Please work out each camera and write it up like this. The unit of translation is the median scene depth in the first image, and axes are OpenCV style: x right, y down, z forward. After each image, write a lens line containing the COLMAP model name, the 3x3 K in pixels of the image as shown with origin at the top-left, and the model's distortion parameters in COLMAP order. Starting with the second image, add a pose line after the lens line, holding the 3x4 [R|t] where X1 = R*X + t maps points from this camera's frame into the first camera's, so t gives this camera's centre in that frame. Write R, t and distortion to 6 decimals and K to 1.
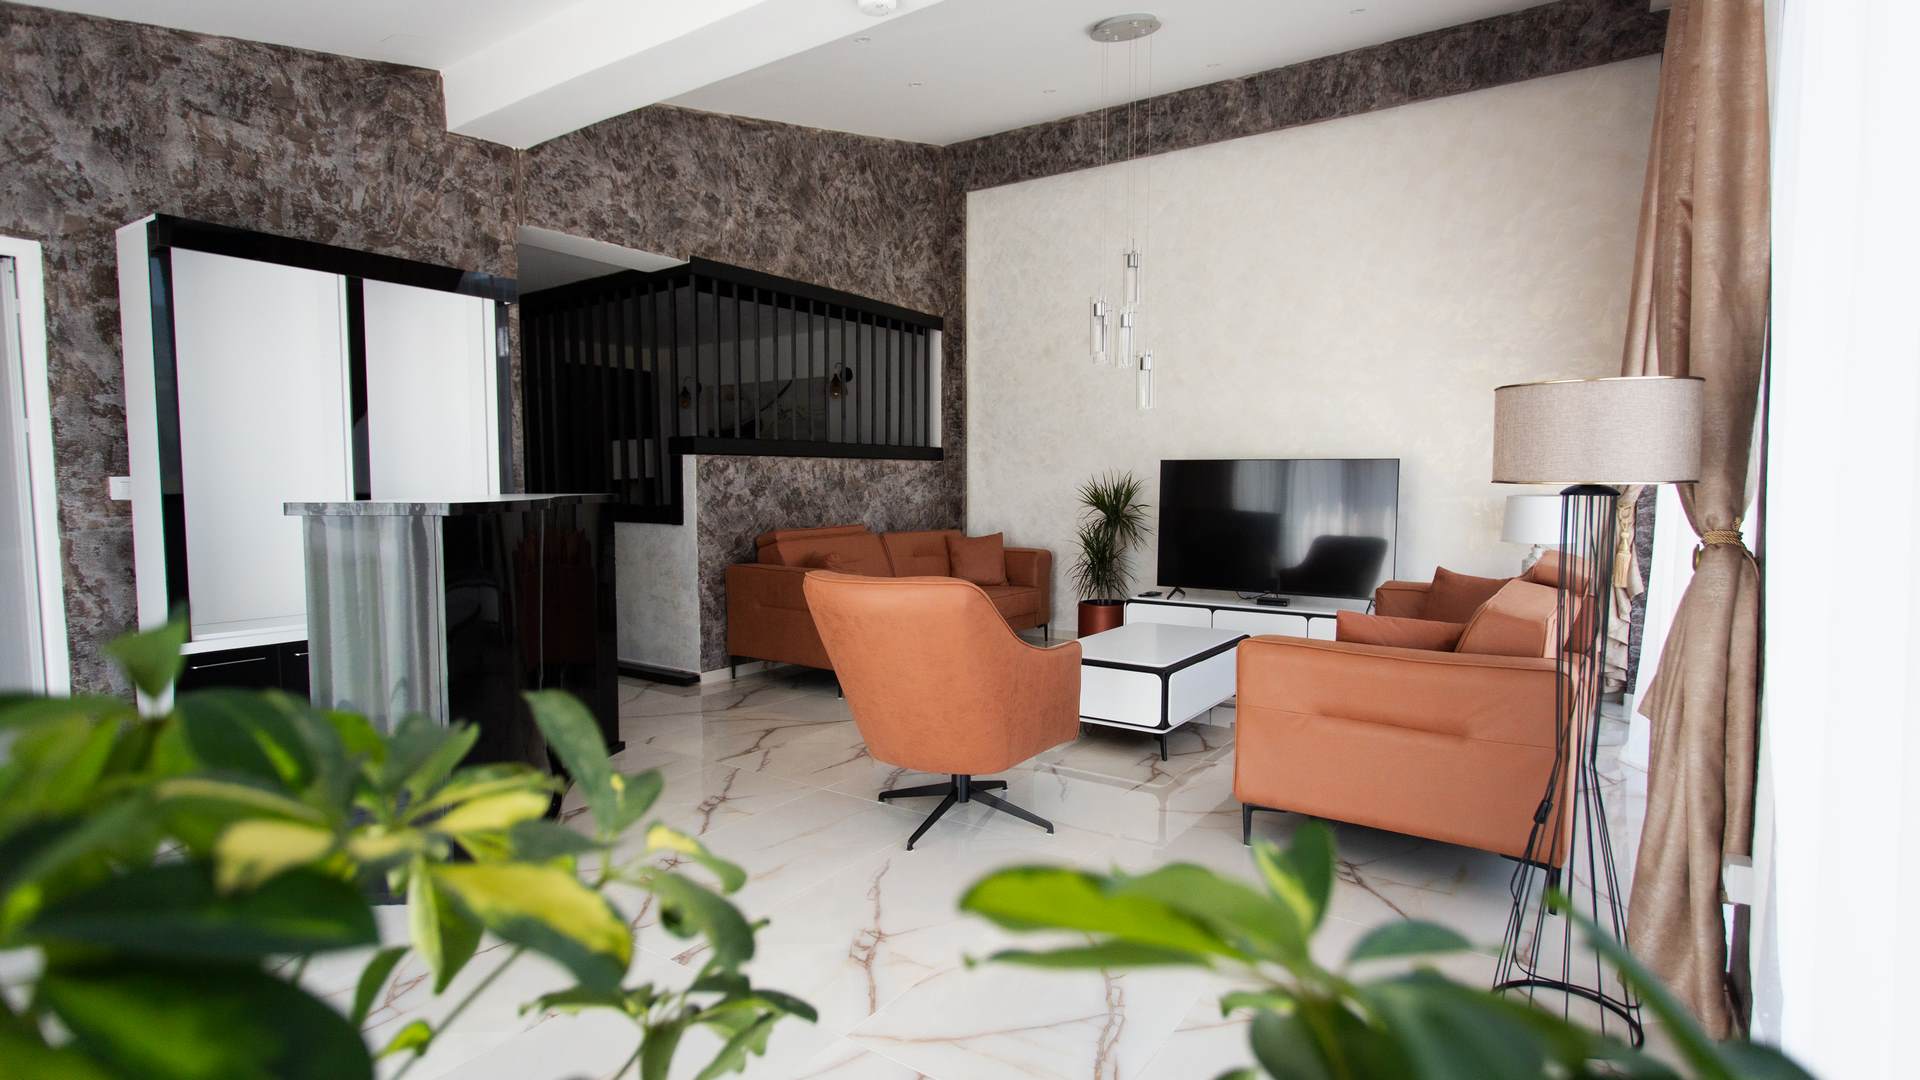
lens RADIAL K [[940.8, 0, 955.6], [0, 940.8, 529.8], [0, 0, 1]] dist [0.003083, 0.003375]
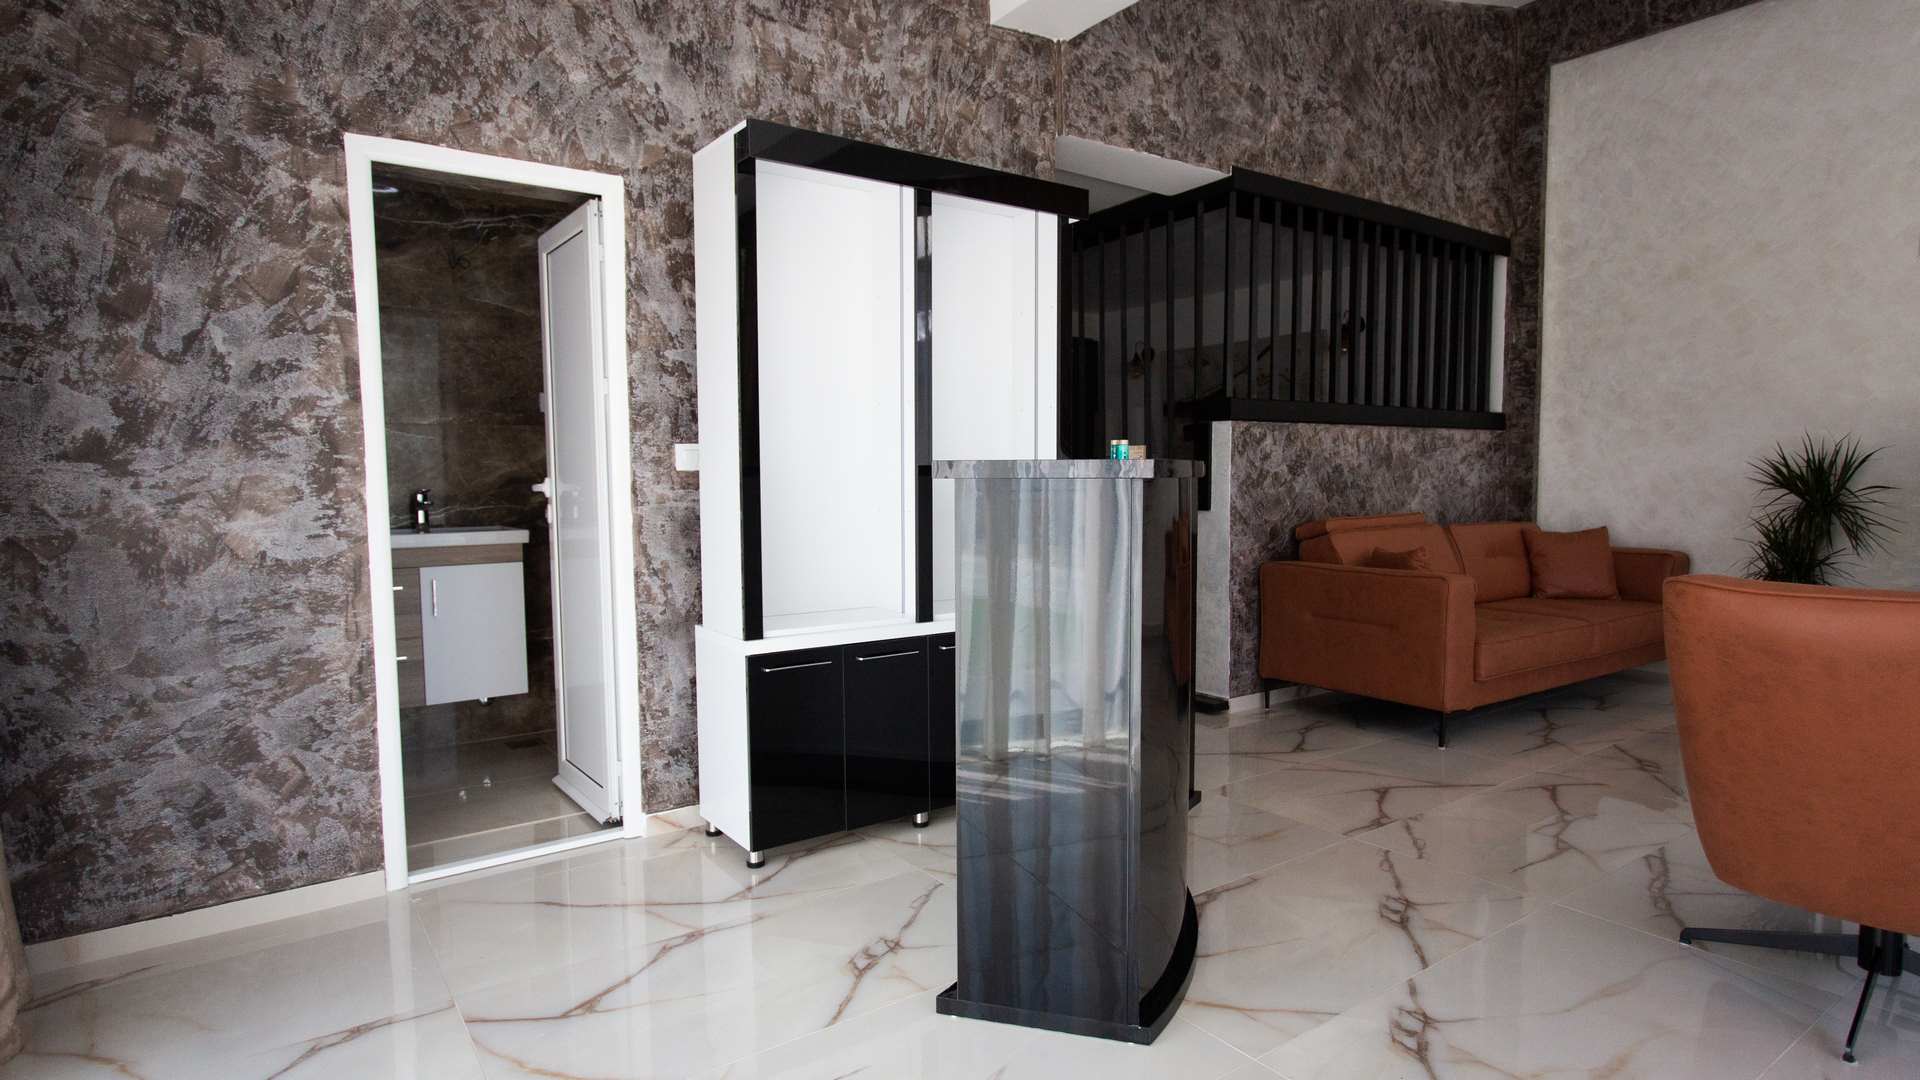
lens RADIAL K [[940.8, 0, 907.1], [0, 940.8, 527.4], [0, 0, 1]] dist [0.003083, 0.003375]
pose [[0.939809, 0.010292, -0.341546, -0.303659], [-0.011140, 0.999938, -0.000522, 0.014621], [0.341520, 0.004296, 0.939865, 0.195651]]
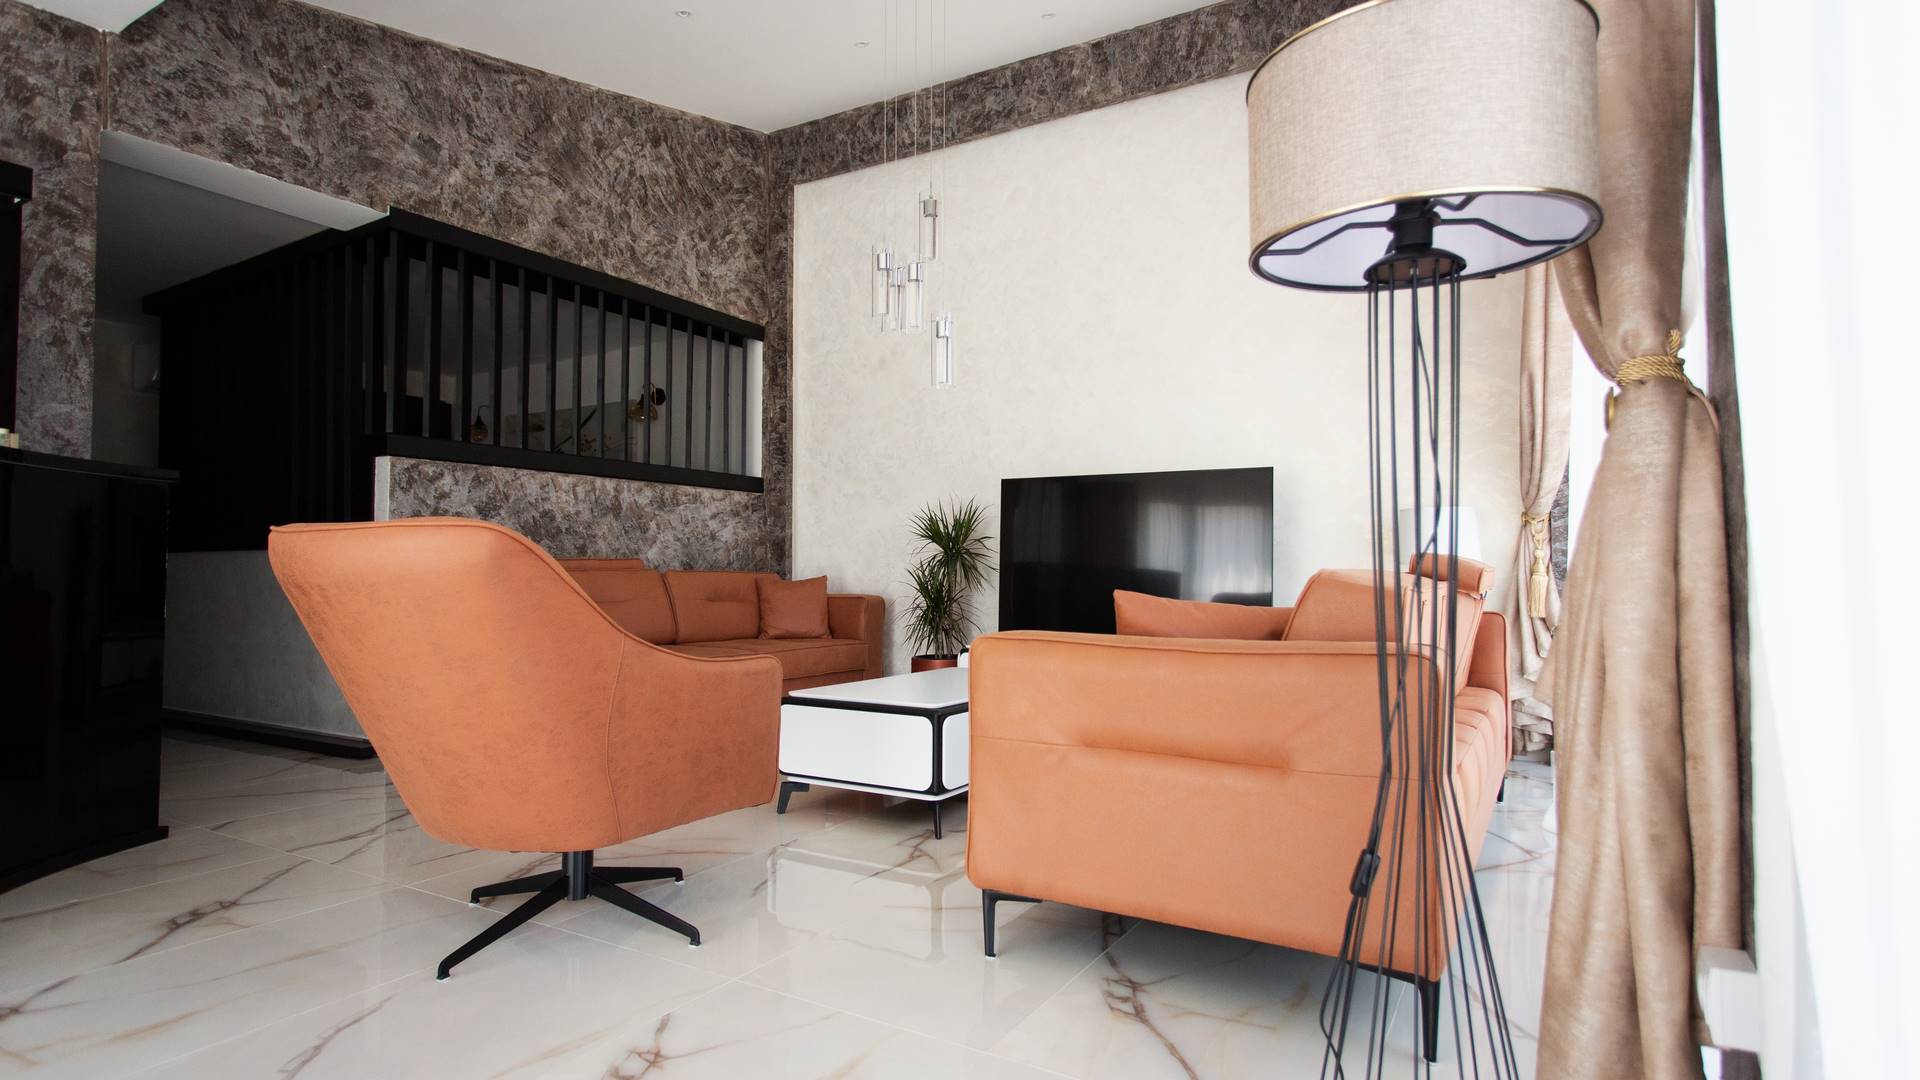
lens RADIAL K [[940.8, 0, 976.5], [0, 940.8, 547.4], [0, 0, 1]] dist [0.003083, 0.003375]
pose [[0.998098, 0.002488, 0.061602, 0.186350], [0.003420, 0.995412, -0.095618, 0.083252], [-0.061558, 0.095647, 0.993510, 0.235640]]
